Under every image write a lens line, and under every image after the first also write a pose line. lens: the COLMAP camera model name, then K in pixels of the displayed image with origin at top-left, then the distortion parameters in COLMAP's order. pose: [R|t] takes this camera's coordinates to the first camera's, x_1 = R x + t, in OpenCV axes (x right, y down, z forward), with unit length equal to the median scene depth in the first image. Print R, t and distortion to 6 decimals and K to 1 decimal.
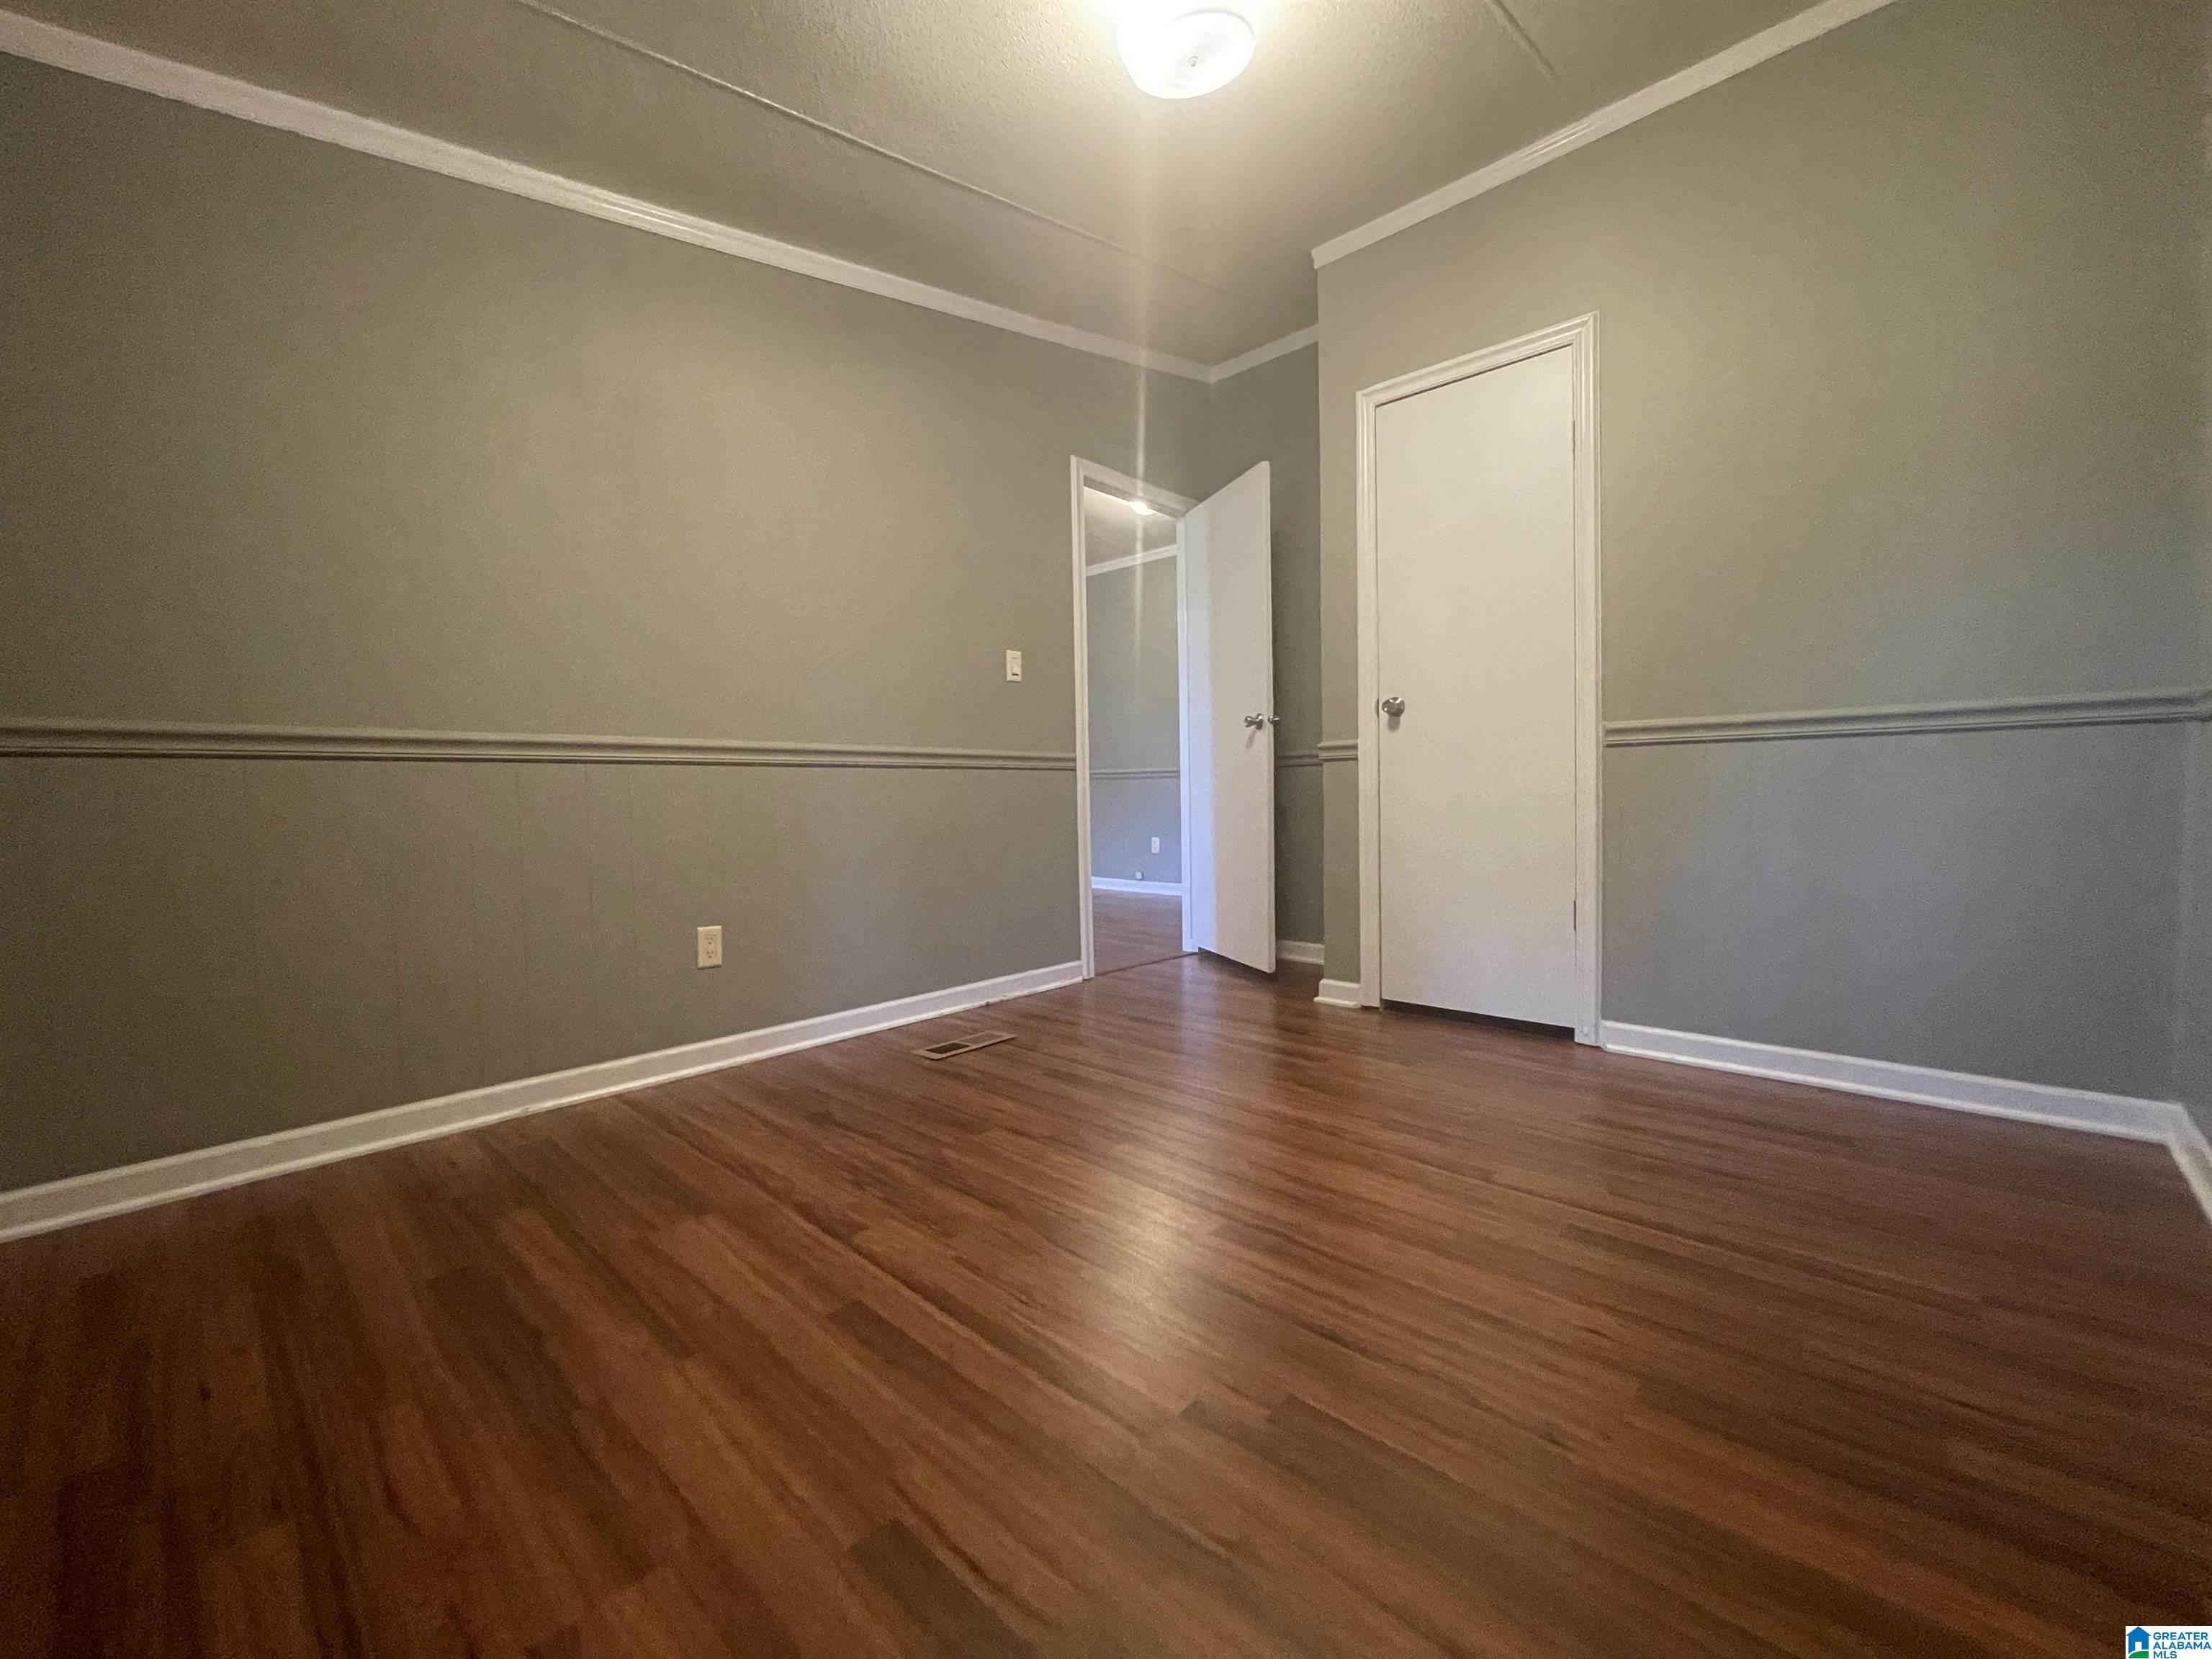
lens RADIAL K [[898.0, 0, 1099.9], [0, 898.0, 829.7], [0, 0, 1]] dist [-0.005424, 0.002035]
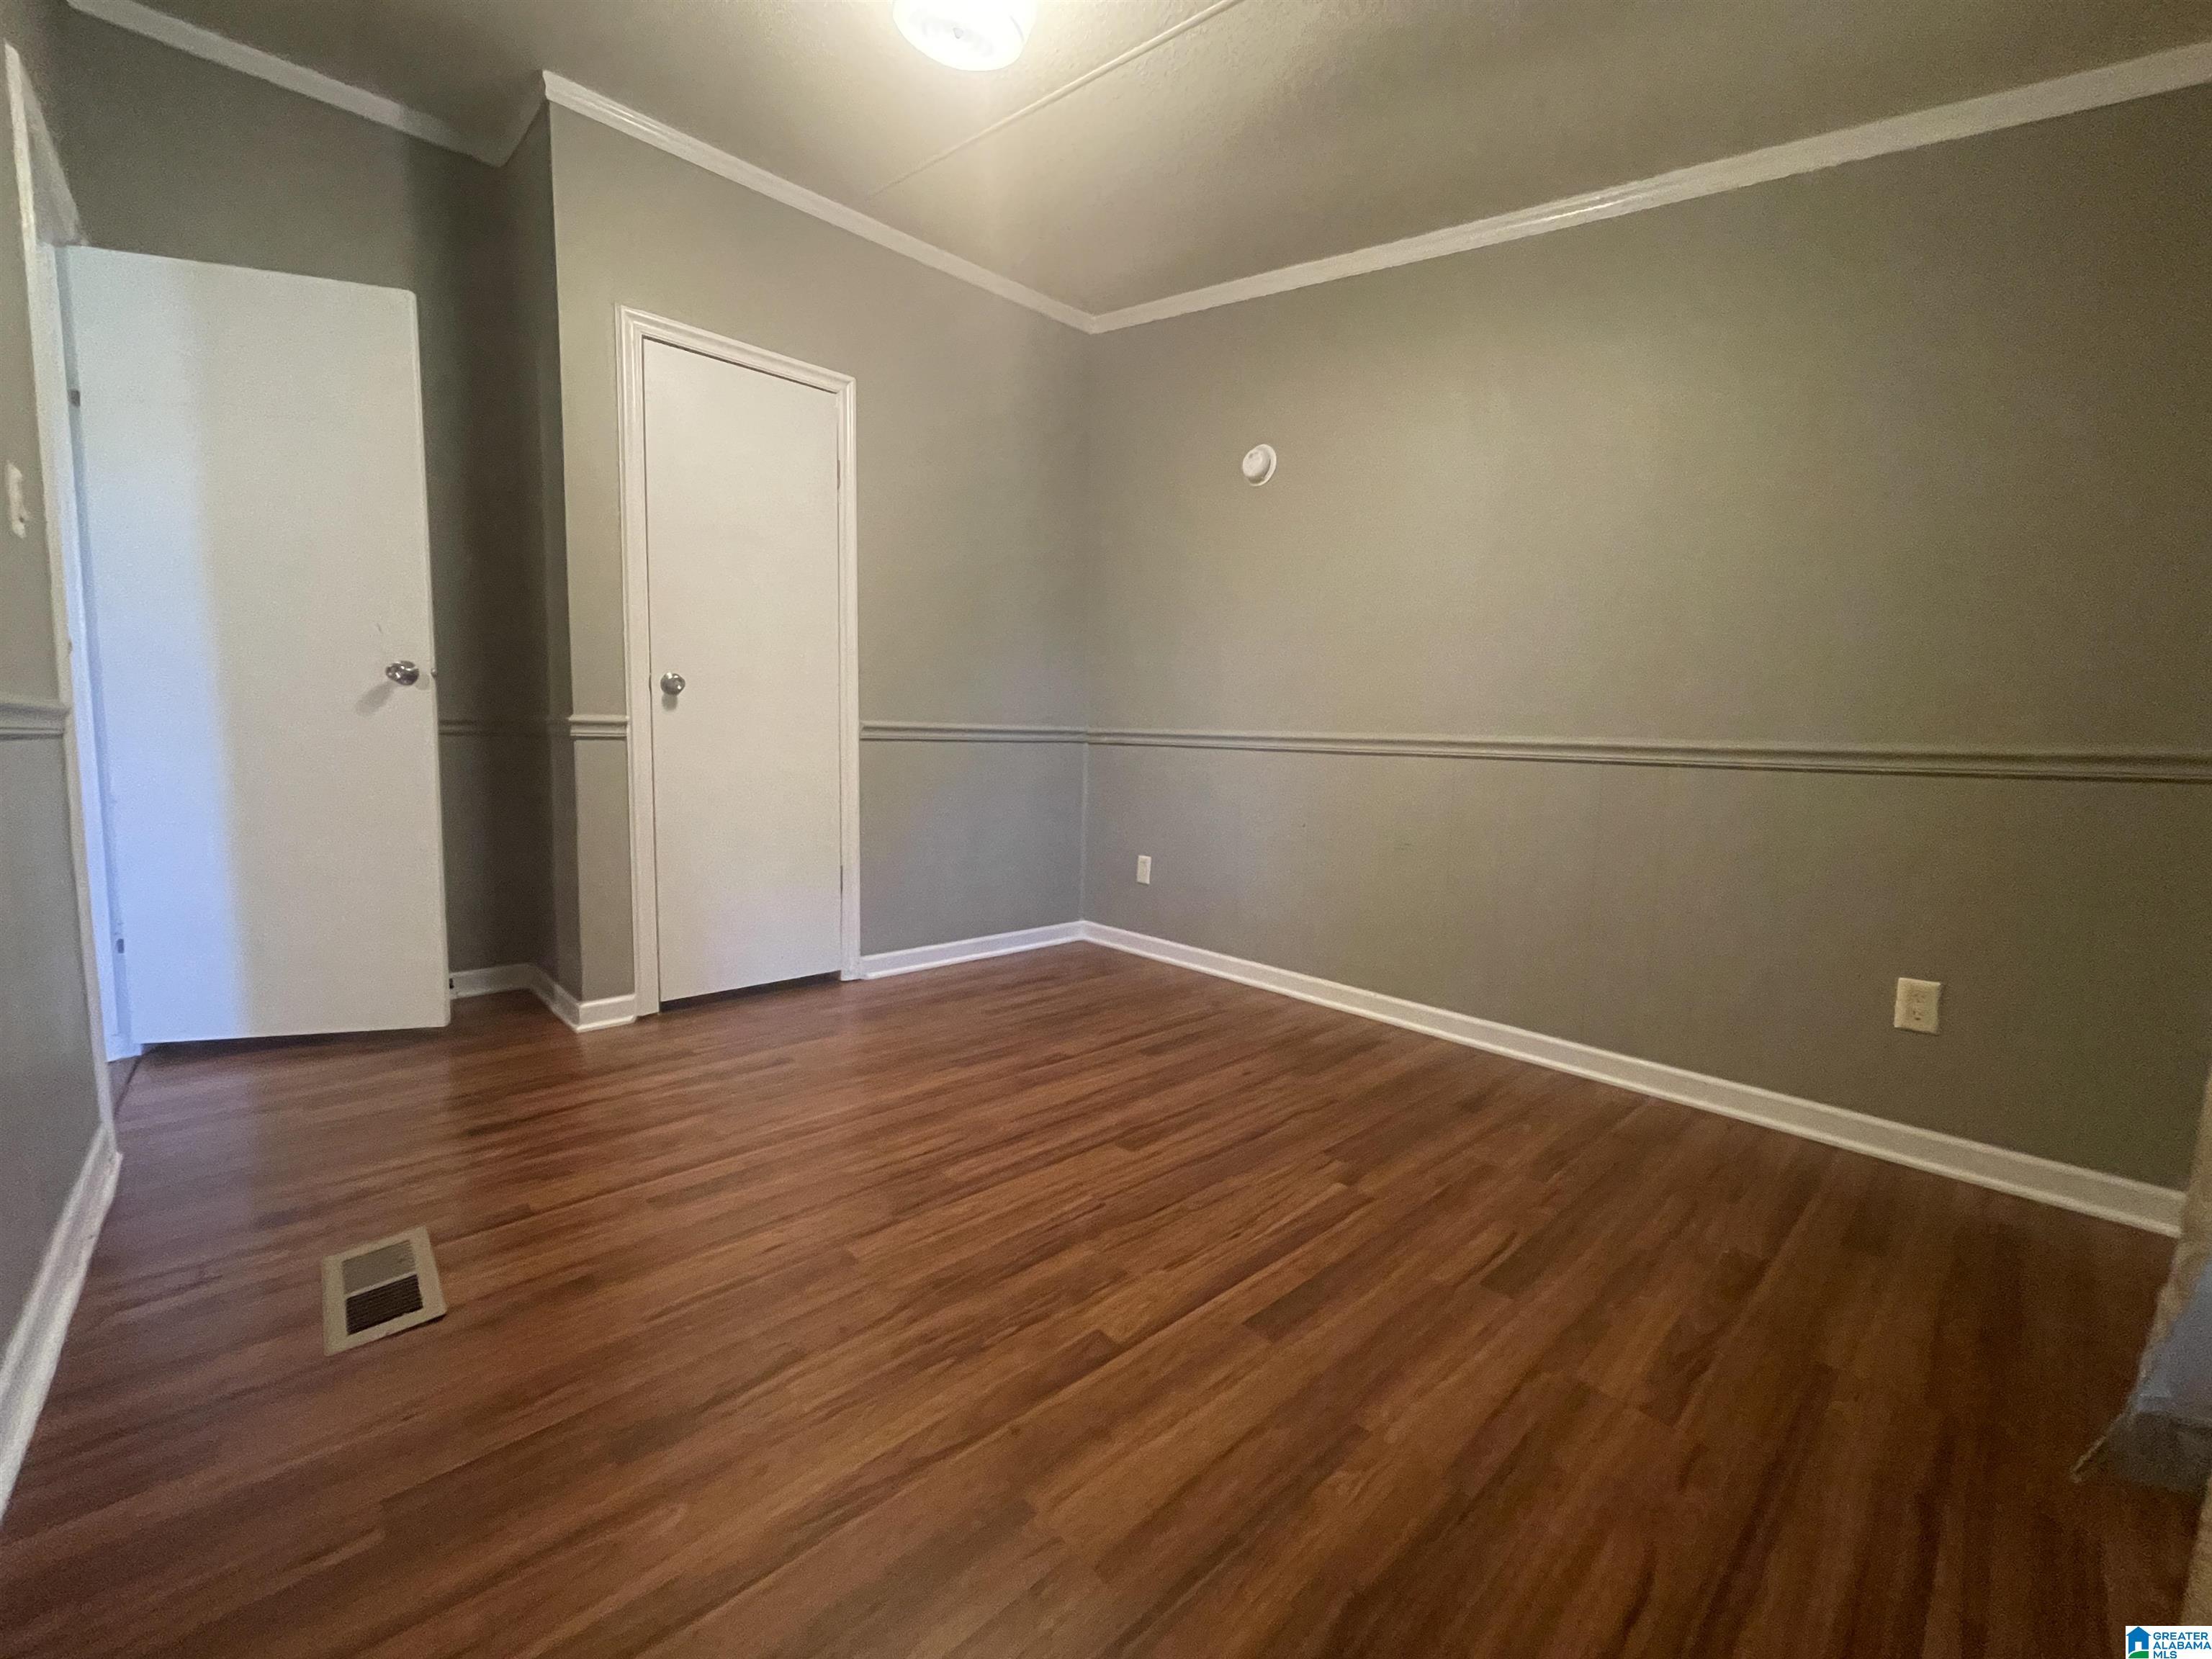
lens RADIAL K [[898.0, 0, 1104.3], [0, 898.0, 835.5], [0, 0, 1]] dist [-0.005424, 0.002035]
pose [[0.059108, -0.087083, 0.994446, -0.648163], [0.022848, 0.996045, 0.085865, -0.057671], [-0.997990, 0.017646, 0.060864, 0.571198]]
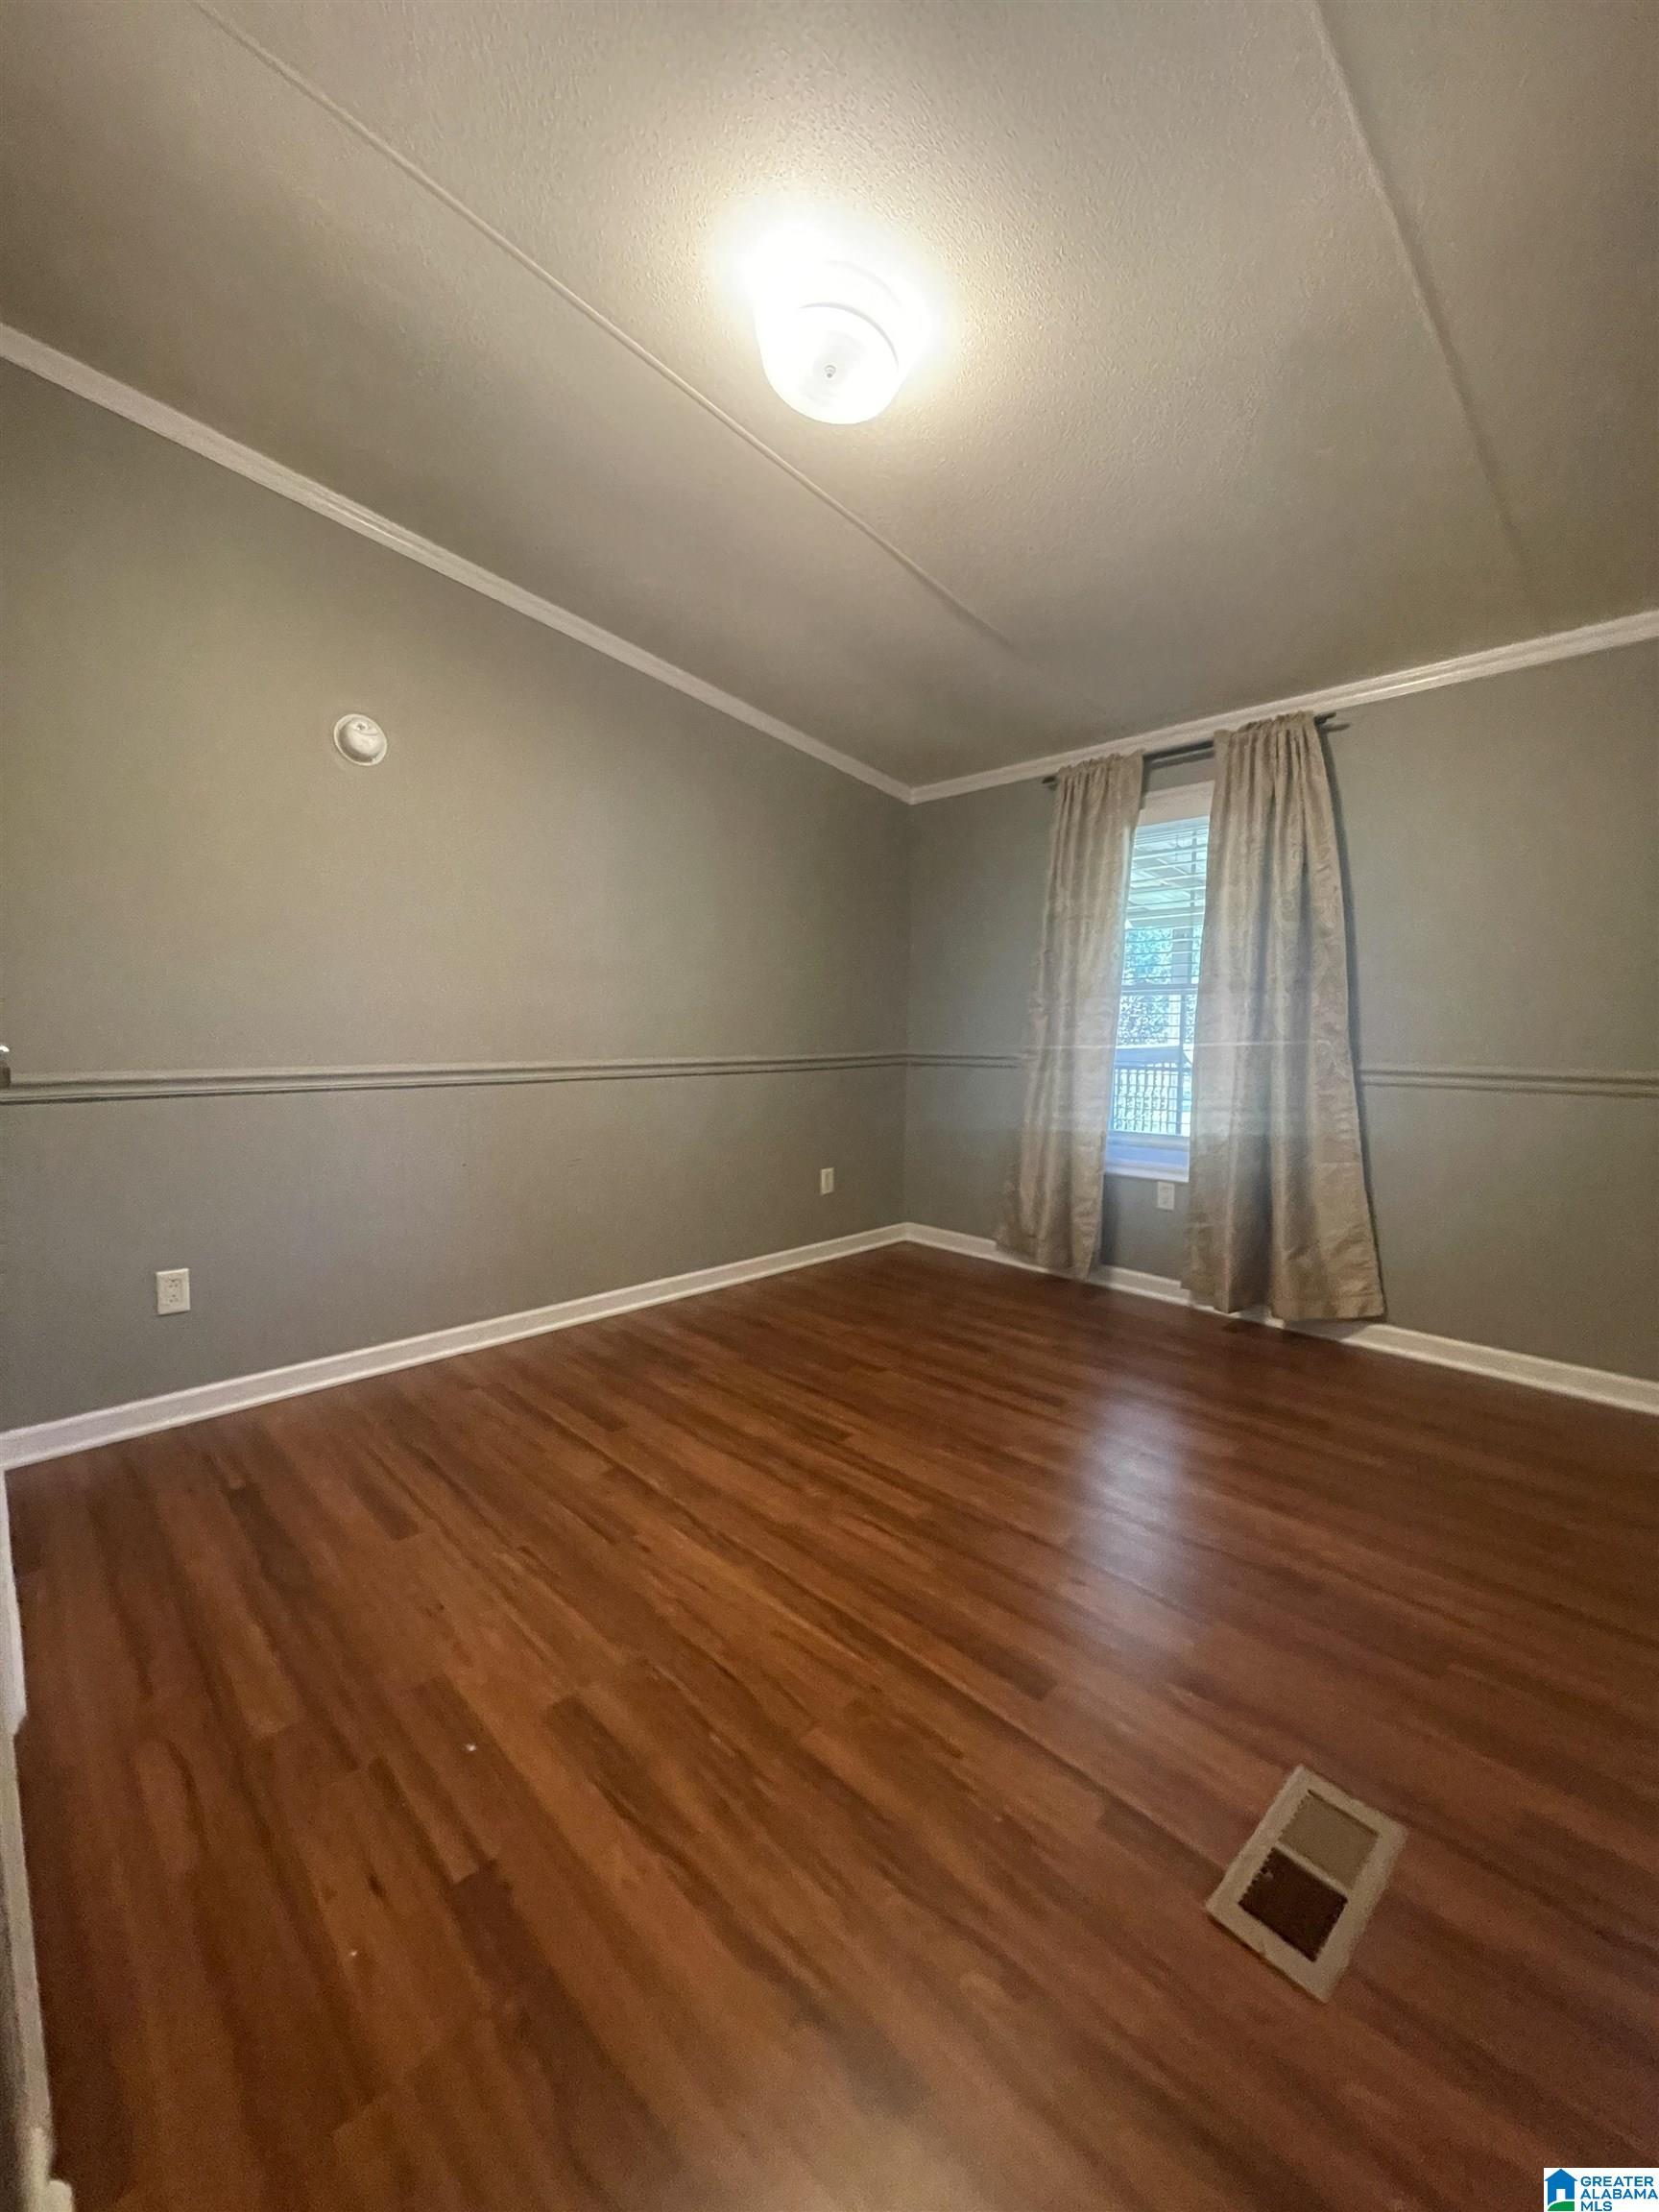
lens RADIAL K [[898.0, 0, 841.3], [0, 898.0, 1111.0], [0, 0, 1]] dist [-0.005424, 0.002035]
pose [[-0.999615, 0.010157, 0.025832, 0.062221], [0.013938, 0.988477, 0.150725, -0.184542], [-0.024003, 0.151027, -0.988238, 1.434198]]
